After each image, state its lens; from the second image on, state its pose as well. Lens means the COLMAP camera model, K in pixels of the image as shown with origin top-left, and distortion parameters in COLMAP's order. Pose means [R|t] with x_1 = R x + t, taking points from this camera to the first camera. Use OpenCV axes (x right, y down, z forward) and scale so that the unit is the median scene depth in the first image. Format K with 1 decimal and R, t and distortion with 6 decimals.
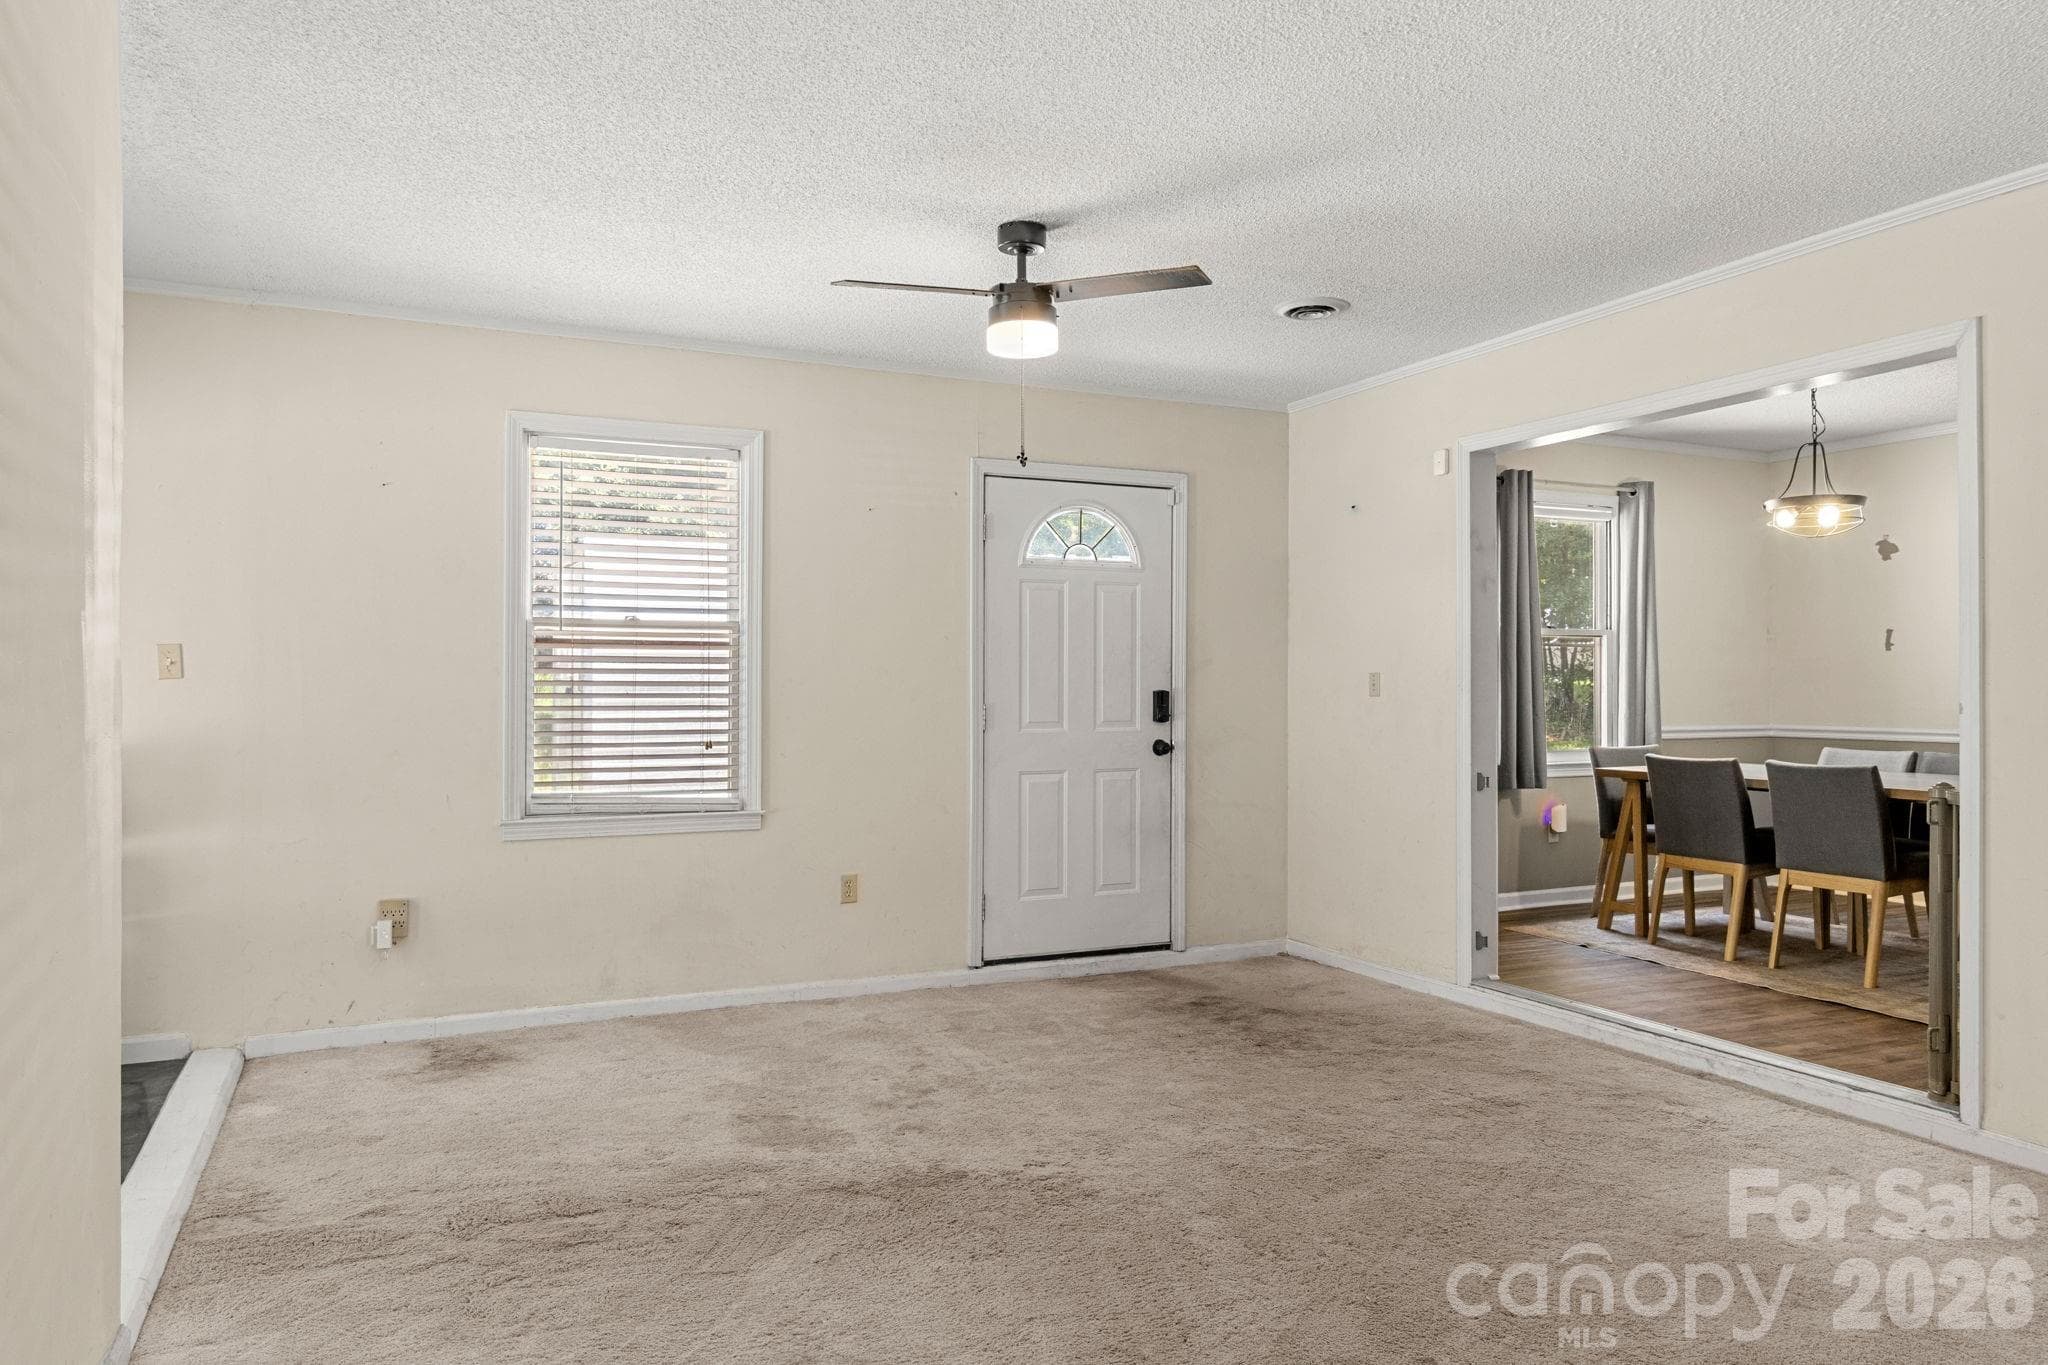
lens RADIAL K [[1366.4, 0, 1024.0], [0, 1366.4, 682.5], [0, 0, 1]] dist [-0.002722, -0.000644]
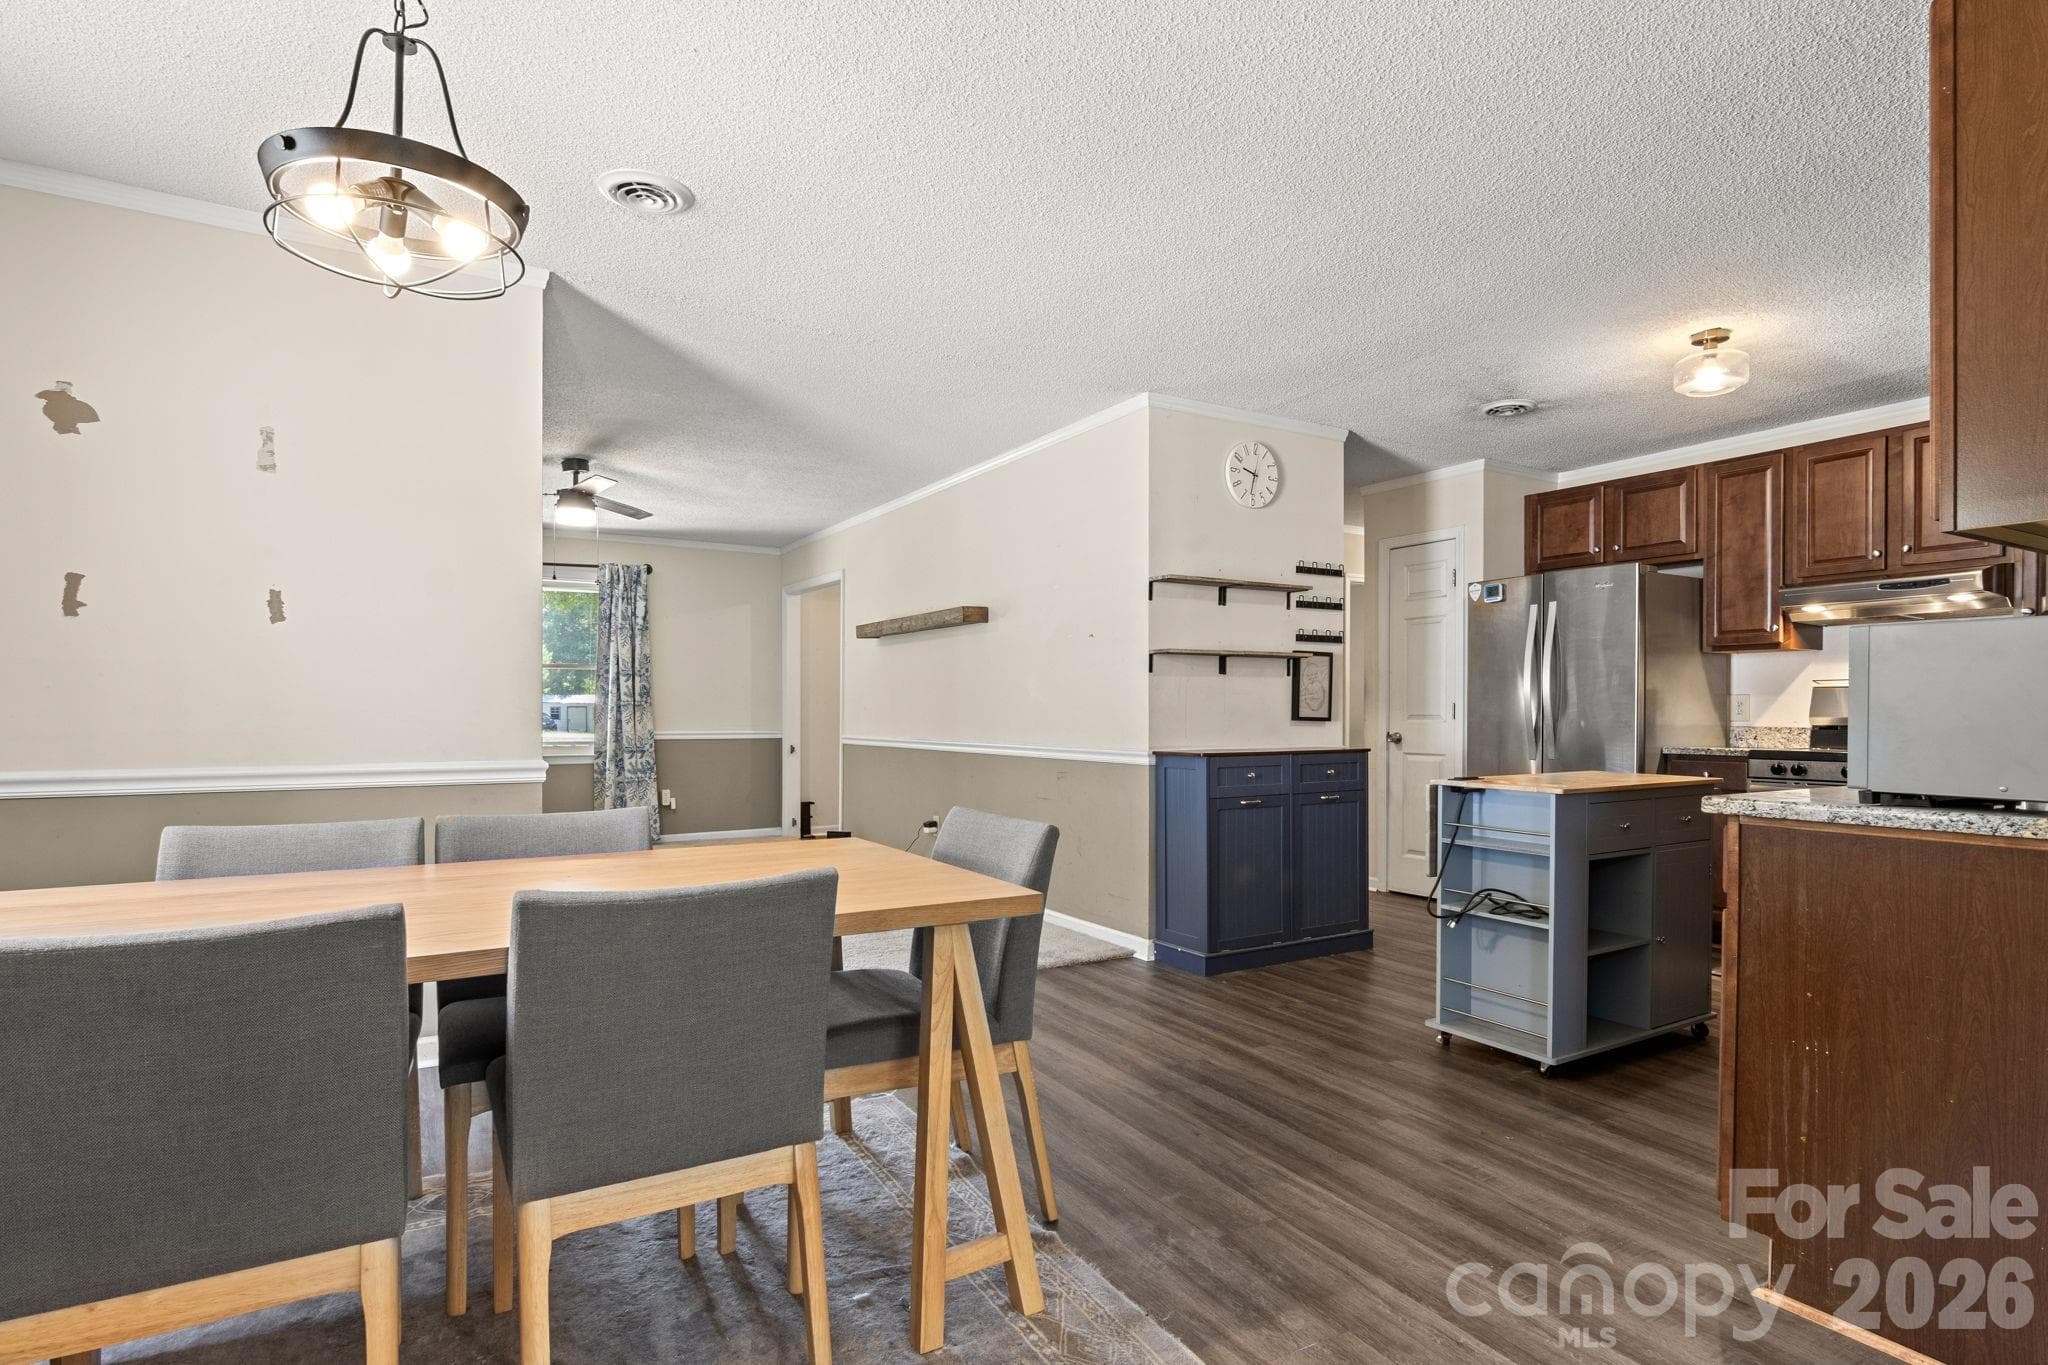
lens RADIAL K [[1052.3, 0, 1025.3], [0, 1052.3, 719.5], [0, 0, 1]] dist [-0.002218, 0.000207]
pose [[-0.105594, -0.007609, 0.994380, 0.256158], [-0.005195, 0.999961, 0.007100, 0.012135], [-0.994396, -0.004416, -0.105629, 0.827550]]
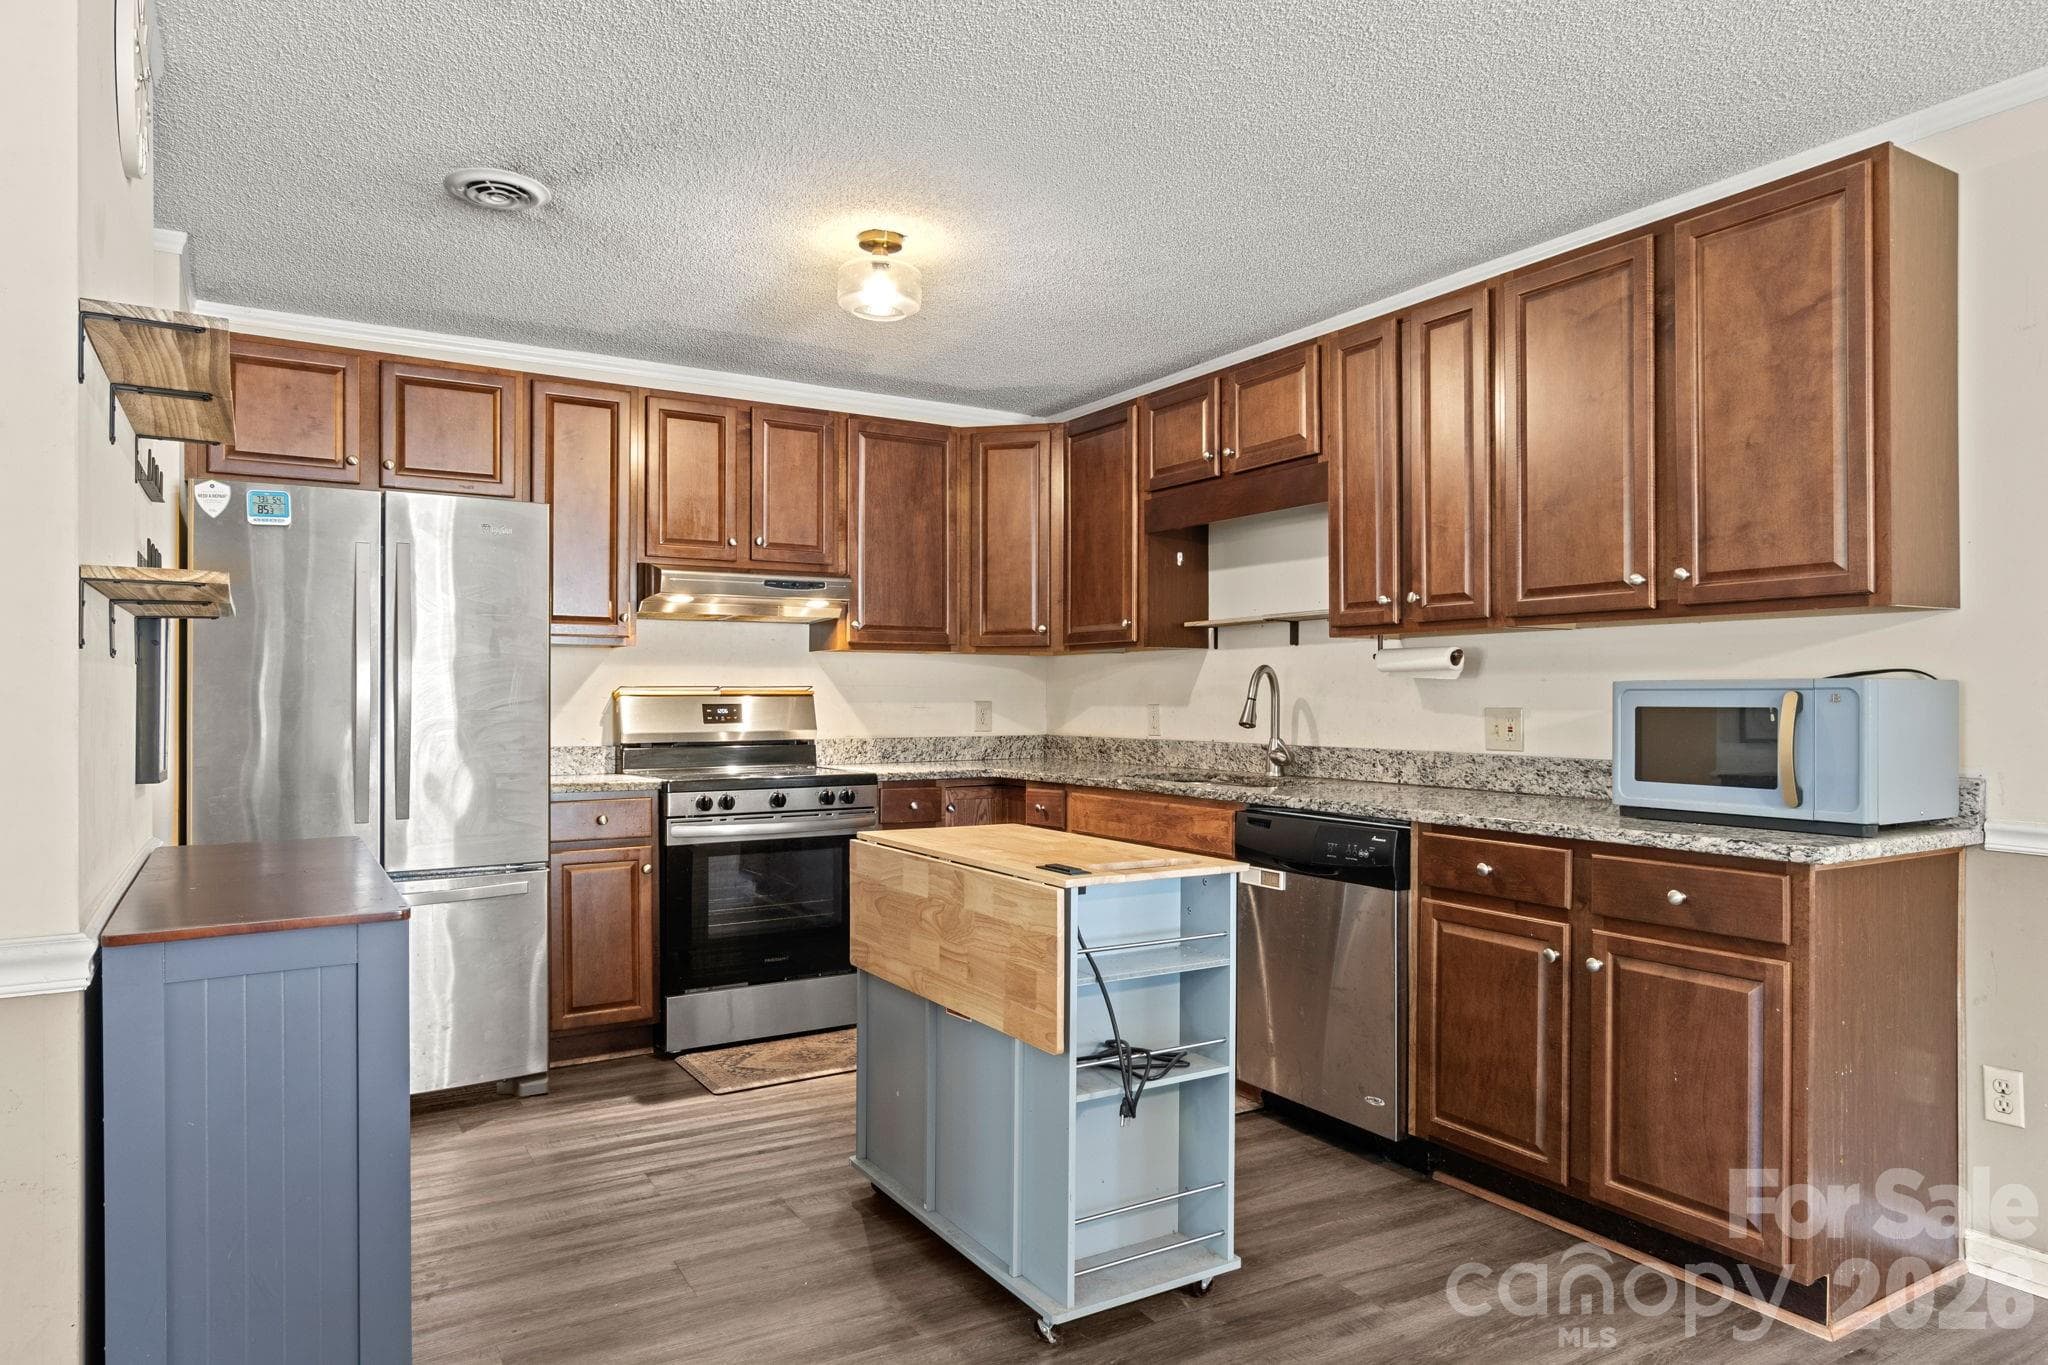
lens RADIAL K [[1254.9, 0, 1023.0], [0, 1254.9, 693.0], [0, 0, 1]] dist [0.005220, 0.000524]
pose [[-0.993012, -0.000084, -0.118017, 0.848237], [0.000670, 0.999980, -0.006351, -0.006609], [0.118015, -0.006385, -0.992991, 0.926085]]
